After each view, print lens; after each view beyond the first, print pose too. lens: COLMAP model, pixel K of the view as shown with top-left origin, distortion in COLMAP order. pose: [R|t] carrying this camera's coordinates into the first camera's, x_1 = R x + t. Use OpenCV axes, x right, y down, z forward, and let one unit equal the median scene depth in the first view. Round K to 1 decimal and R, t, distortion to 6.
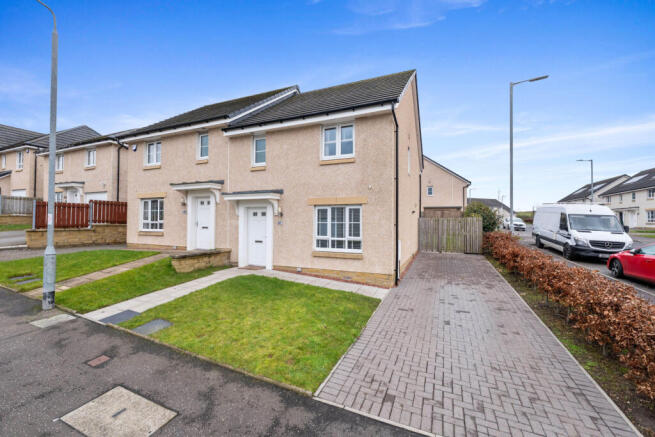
lens RADIAL K [[272.0, 0, 341.0], [0, 272.0, 218.2], [0, 0, 1]] dist [-0.001026, -0.000201]
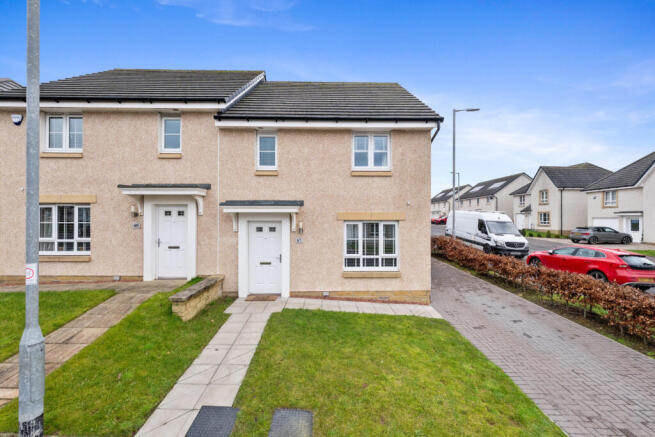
lens RADIAL K [[272.0, 0, 327.8], [0, 272.0, 217.1], [0, 0, 1]] dist [-0.001026, -0.000201]
pose [[0.911564, -0.003131, 0.411146, -0.489903], [-0.004504, 0.999835, 0.017600, -0.070322], [-0.411134, -0.017896, 0.911399, 0.200839]]
